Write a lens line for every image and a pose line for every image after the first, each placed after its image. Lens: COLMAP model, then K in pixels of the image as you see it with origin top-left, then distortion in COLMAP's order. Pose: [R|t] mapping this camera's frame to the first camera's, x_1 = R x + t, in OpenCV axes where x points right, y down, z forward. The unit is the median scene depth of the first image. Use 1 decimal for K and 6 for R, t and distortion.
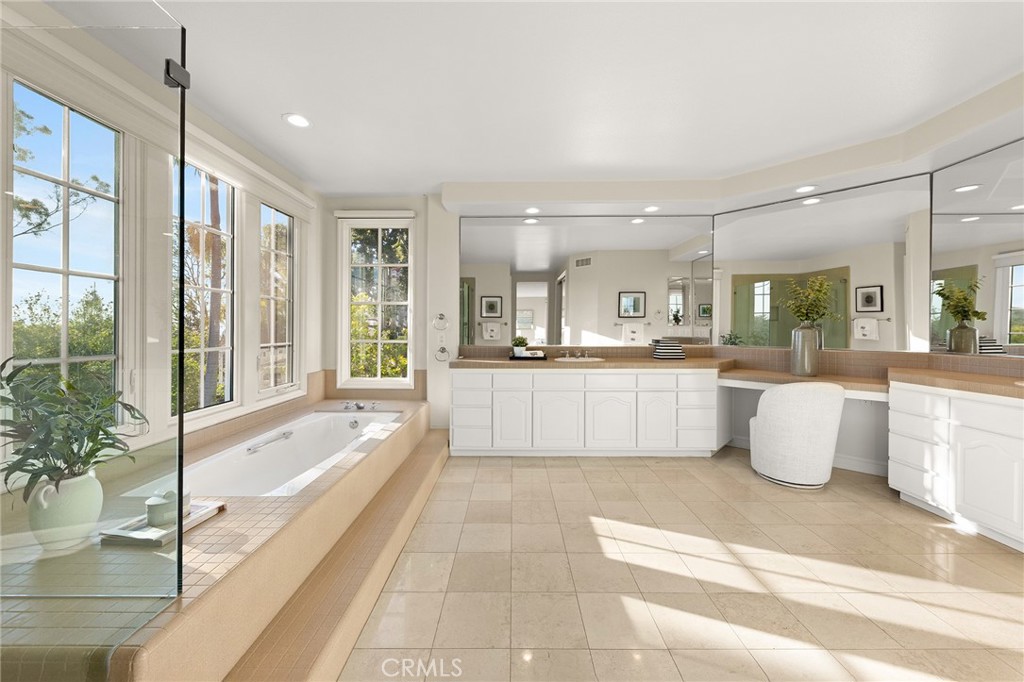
lens RADIAL K [[354.7, 0, 510.5], [0, 354.7, 329.2], [0, 0, 1]] dist [-0.000103, -0.000010]
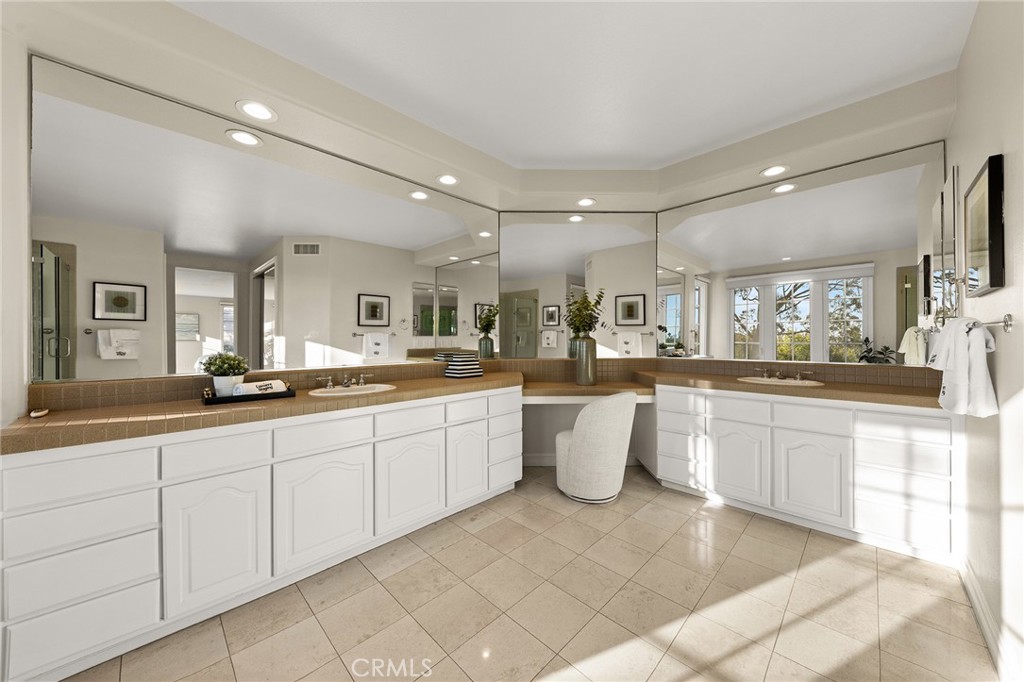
lens RADIAL K [[360.4, 0, 509.4], [0, 360.4, 343.3], [0, 0, 1]] dist [0.006810, -0.003361]
pose [[0.709075, -0.010406, 0.705057, -0.051742], [0.004376, 0.999937, 0.010357, 0.000336], [-0.705120, -0.004259, 0.709075, 0.358475]]
